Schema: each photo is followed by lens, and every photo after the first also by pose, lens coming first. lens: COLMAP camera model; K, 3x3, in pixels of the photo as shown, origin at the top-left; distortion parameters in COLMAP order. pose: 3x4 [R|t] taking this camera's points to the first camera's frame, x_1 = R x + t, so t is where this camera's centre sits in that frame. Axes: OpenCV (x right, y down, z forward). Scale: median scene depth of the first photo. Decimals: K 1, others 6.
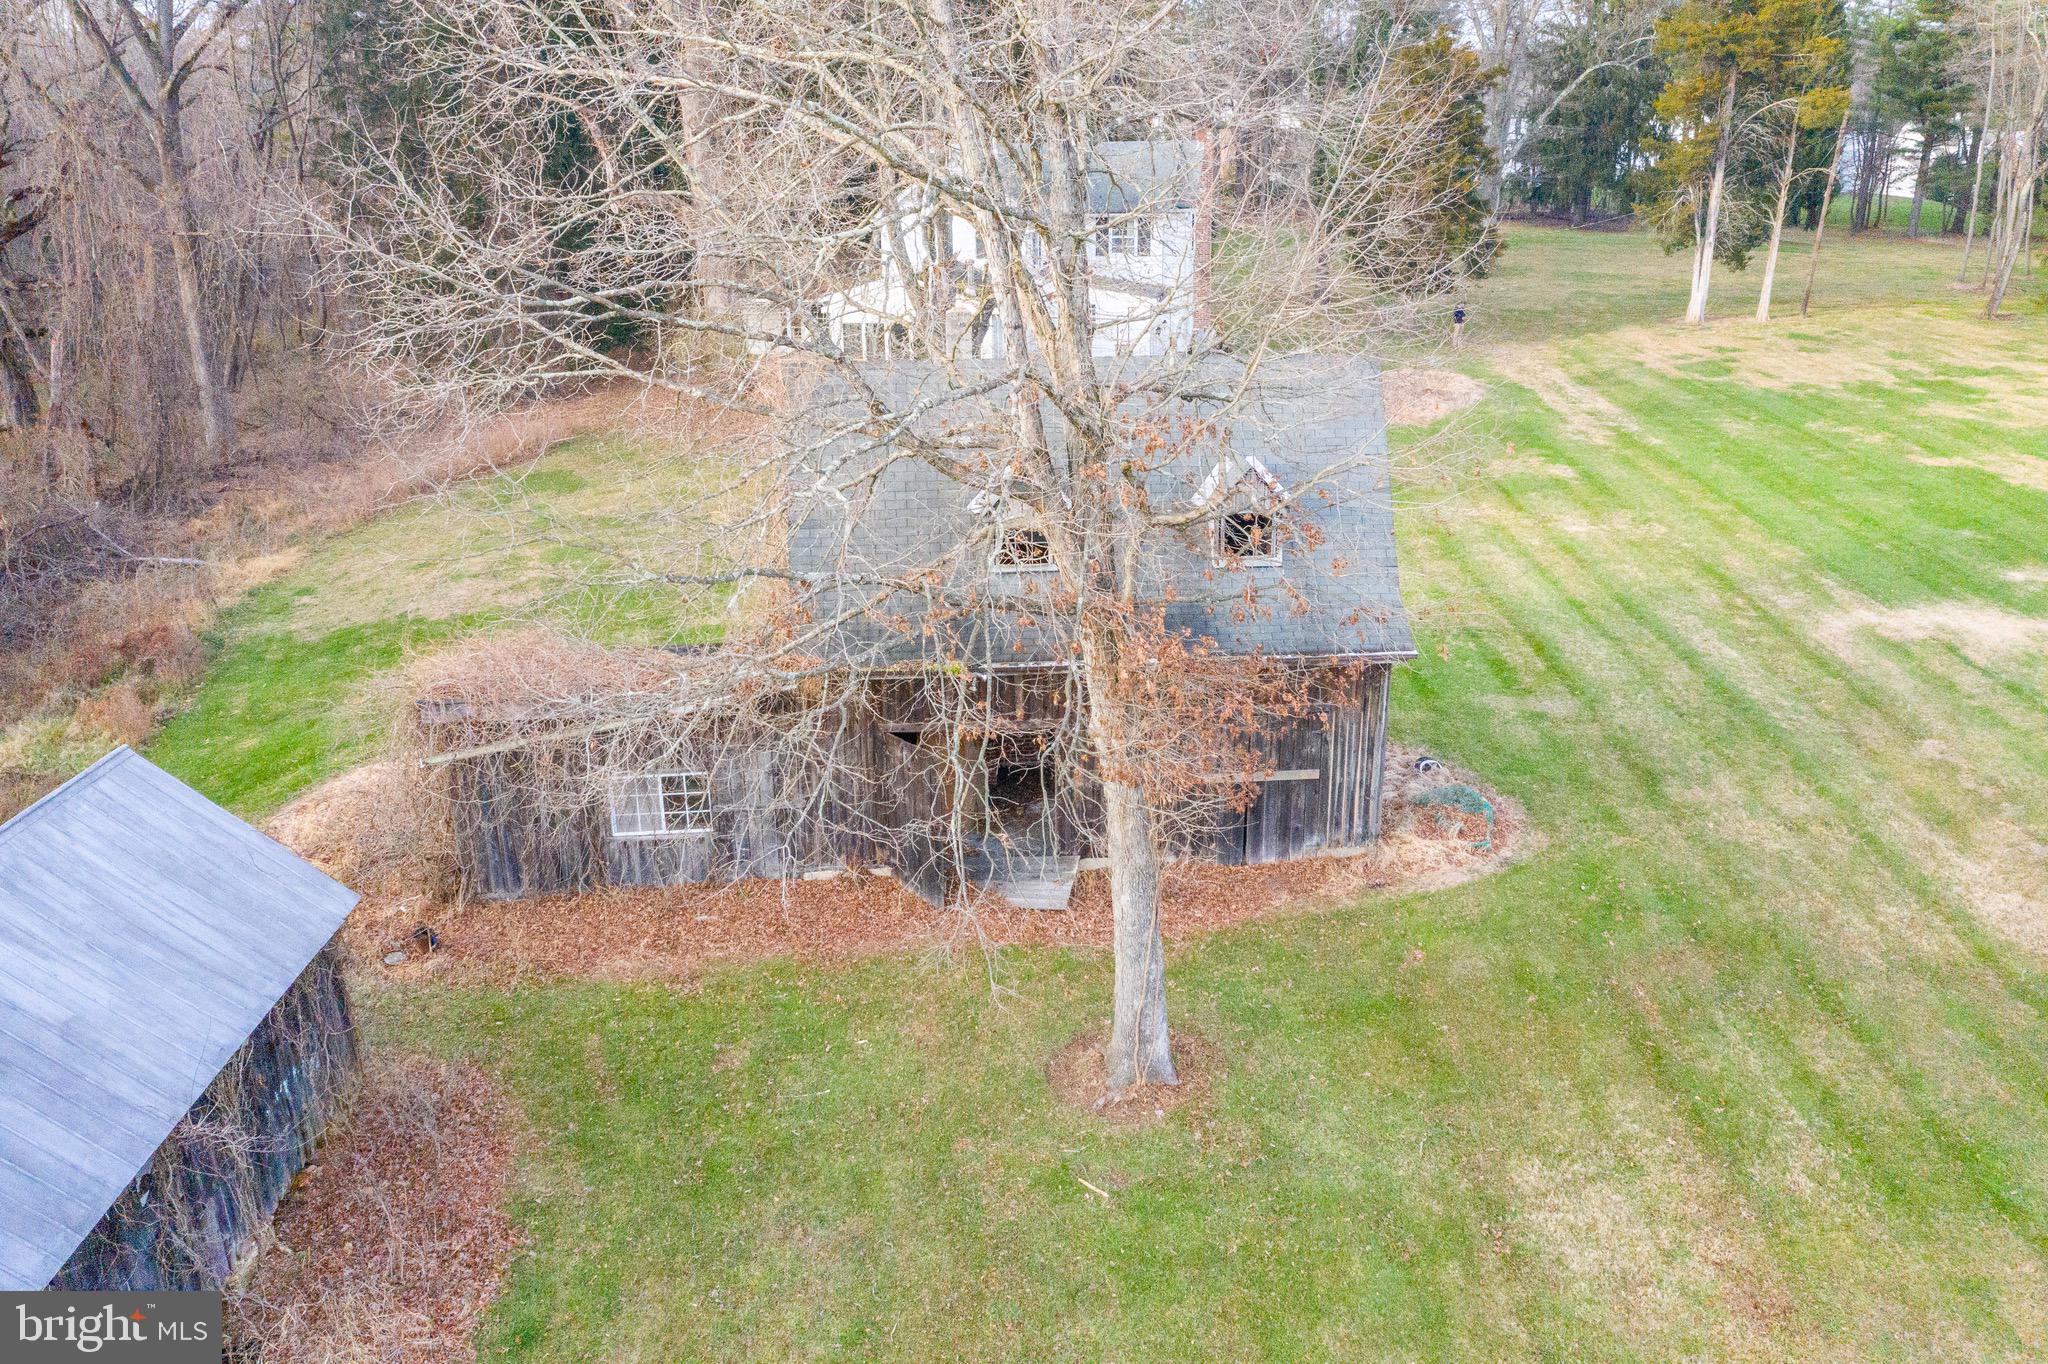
lens RADIAL K [[1626.8, 0, 1024.9], [0, 1626.8, 680.9], [0, 0, 1]] dist [-0.009811, 0.001439]
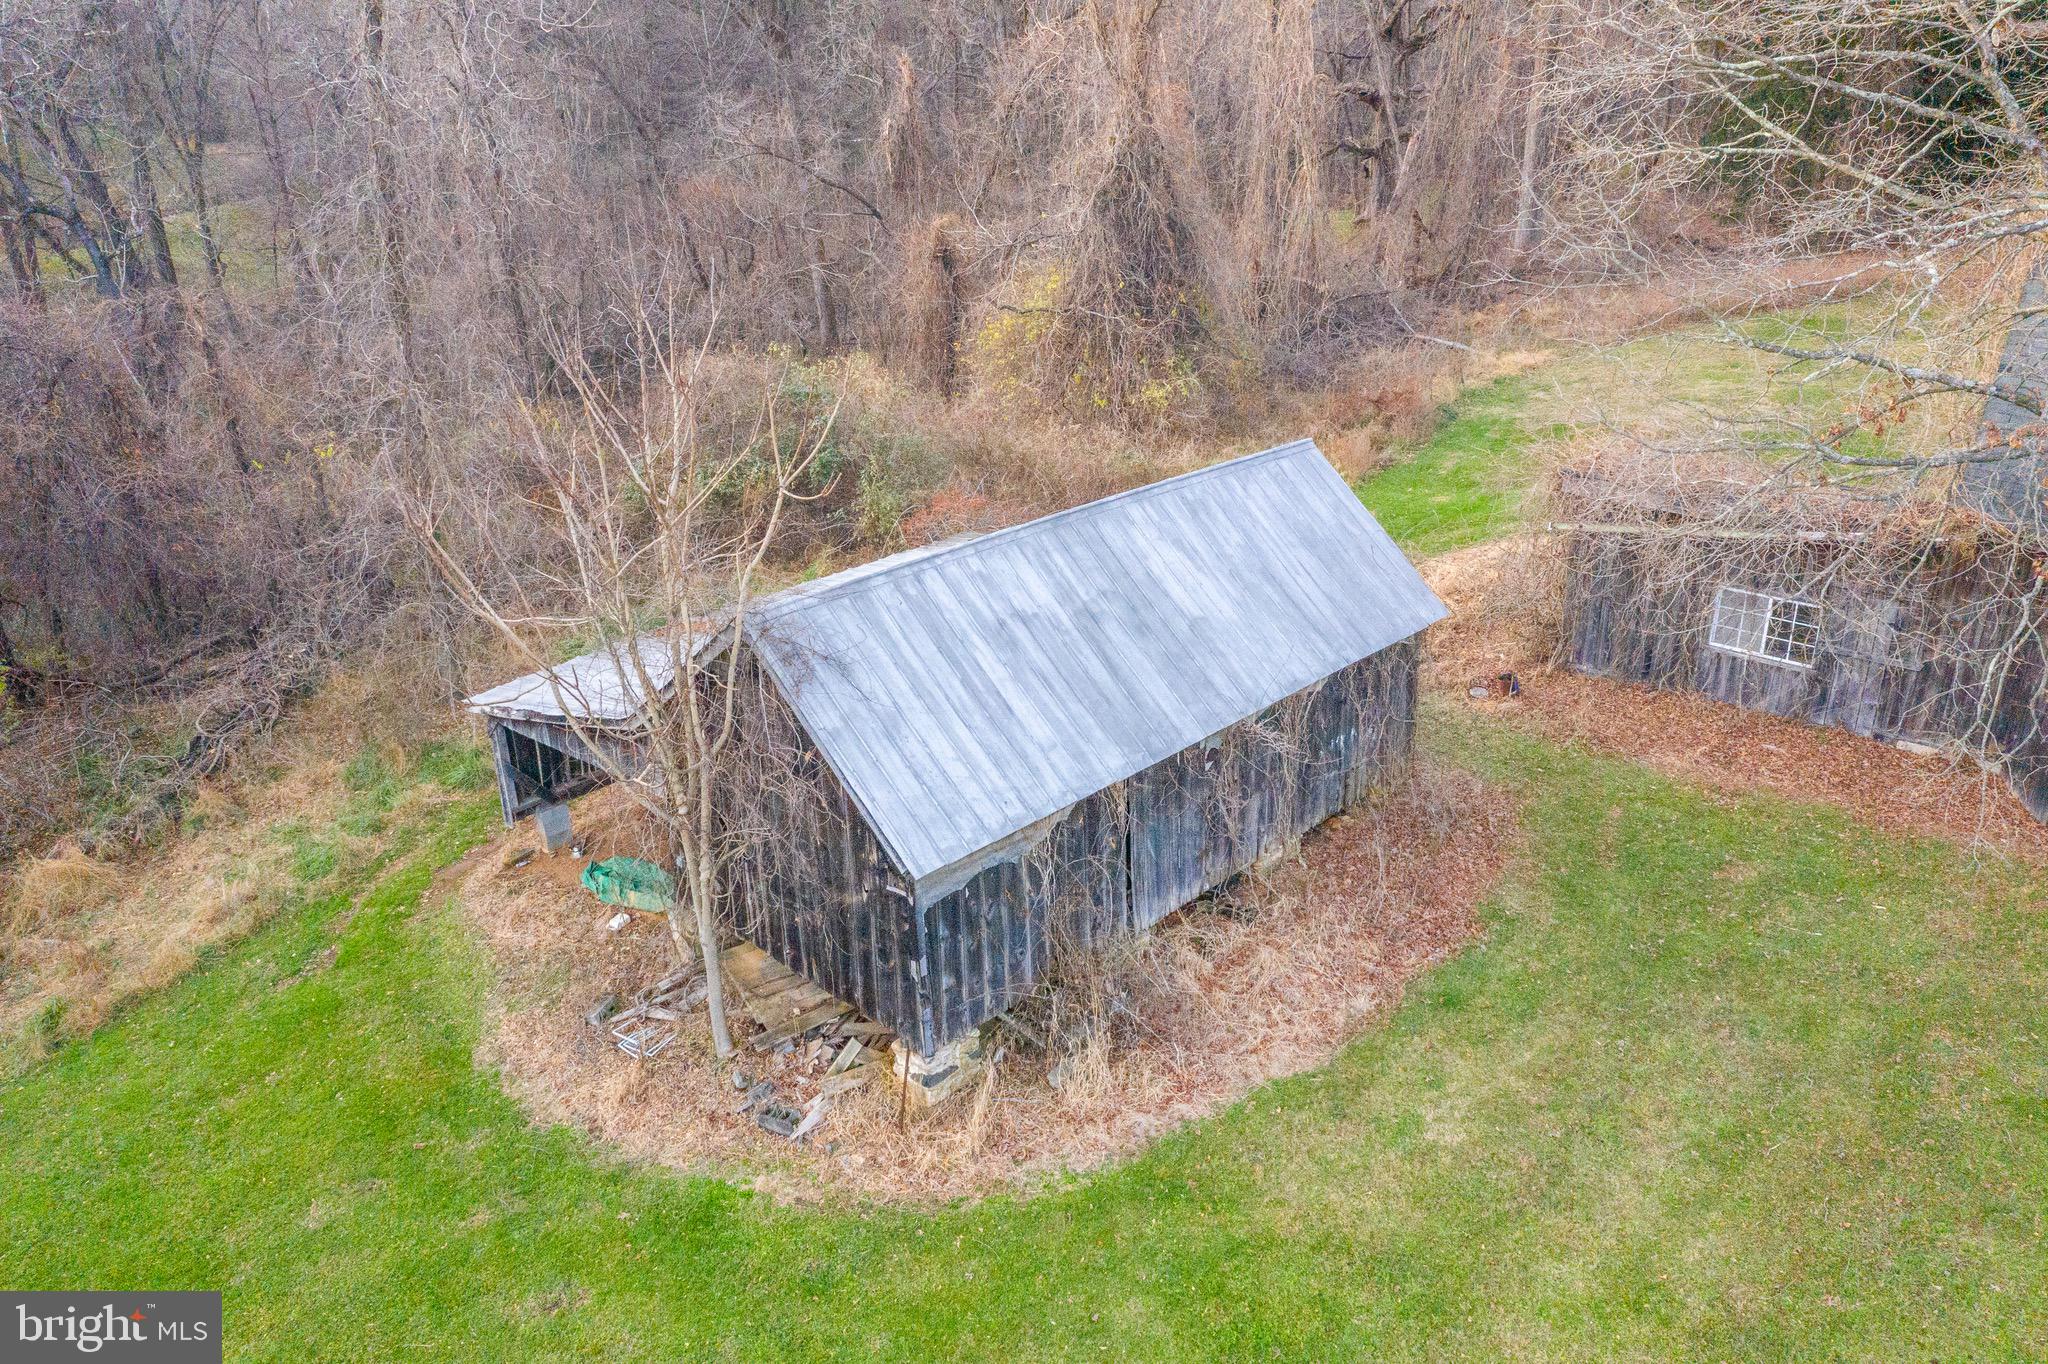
lens RADIAL K [[1626.8, 0, 1023.2], [0, 1626.8, 682.9], [0, 0, 1]] dist [-0.009811, 0.001439]
pose [[0.709878, 0.289778, -0.641952, 0.103966], [-0.232613, 0.956758, 0.174656, 0.042441], [0.664804, 0.025342, 0.746588, -0.039877]]
